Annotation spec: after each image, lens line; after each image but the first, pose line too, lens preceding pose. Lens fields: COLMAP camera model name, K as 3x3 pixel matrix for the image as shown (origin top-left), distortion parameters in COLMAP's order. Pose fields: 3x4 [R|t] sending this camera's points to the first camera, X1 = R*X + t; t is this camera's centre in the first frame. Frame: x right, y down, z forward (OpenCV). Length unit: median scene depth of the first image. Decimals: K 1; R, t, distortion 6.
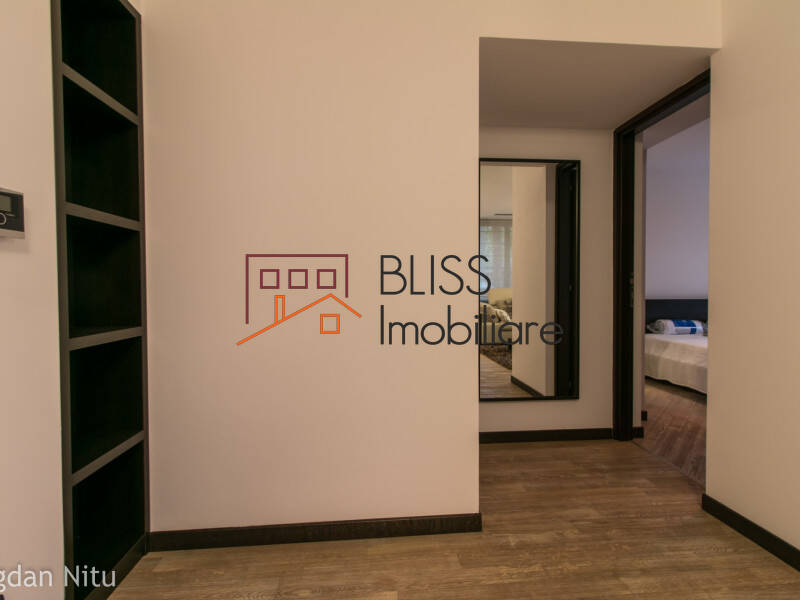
lens RADIAL K [[410.5, 0, 400.2], [0, 410.5, 298.2], [0, 0, 1]] dist [-0.004038, 0.000944]
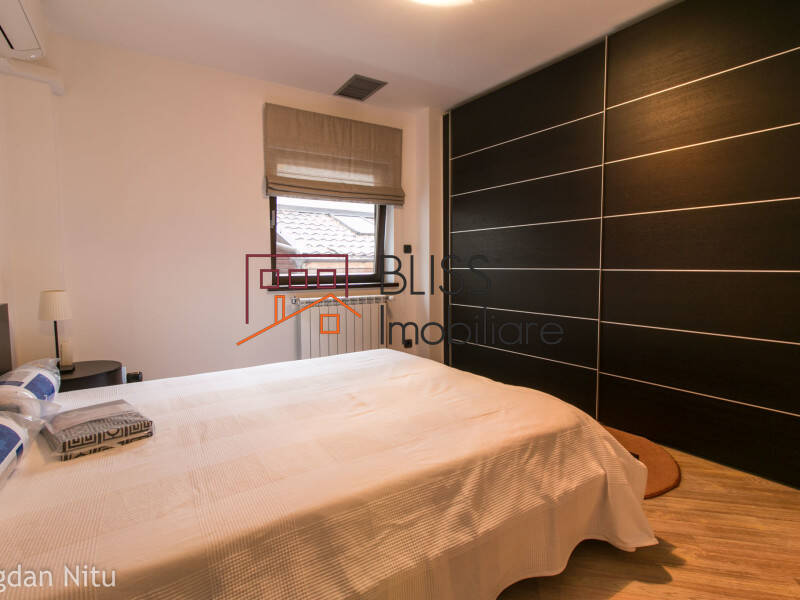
lens RADIAL K [[410.5, 0, 402.4], [0, 410.5, 297.8], [0, 0, 1]] dist [-0.004038, 0.000944]
pose [[-0.470776, -0.064127, 0.879919, 0.406313], [0.031261, 0.995516, 0.089277, -0.027785], [-0.881699, 0.069537, -0.466660, 0.918248]]
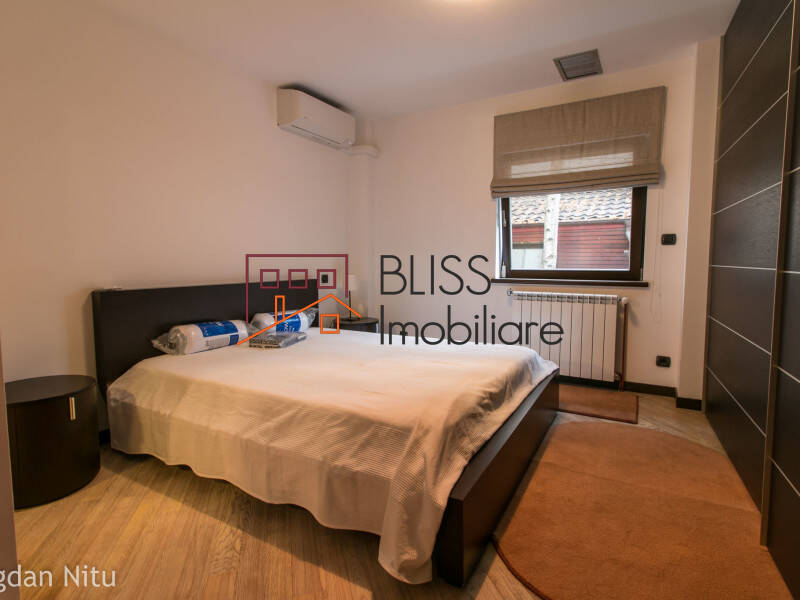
lens RADIAL K [[410.5, 0, 397.4], [0, 410.5, 298.0], [0, 0, 1]] dist [-0.004038, 0.000944]
pose [[0.551833, -0.073906, 0.830673, 0.364531], [0.022758, 0.997029, 0.073589, -0.016525], [-0.833644, -0.021704, 0.551876, 0.487709]]
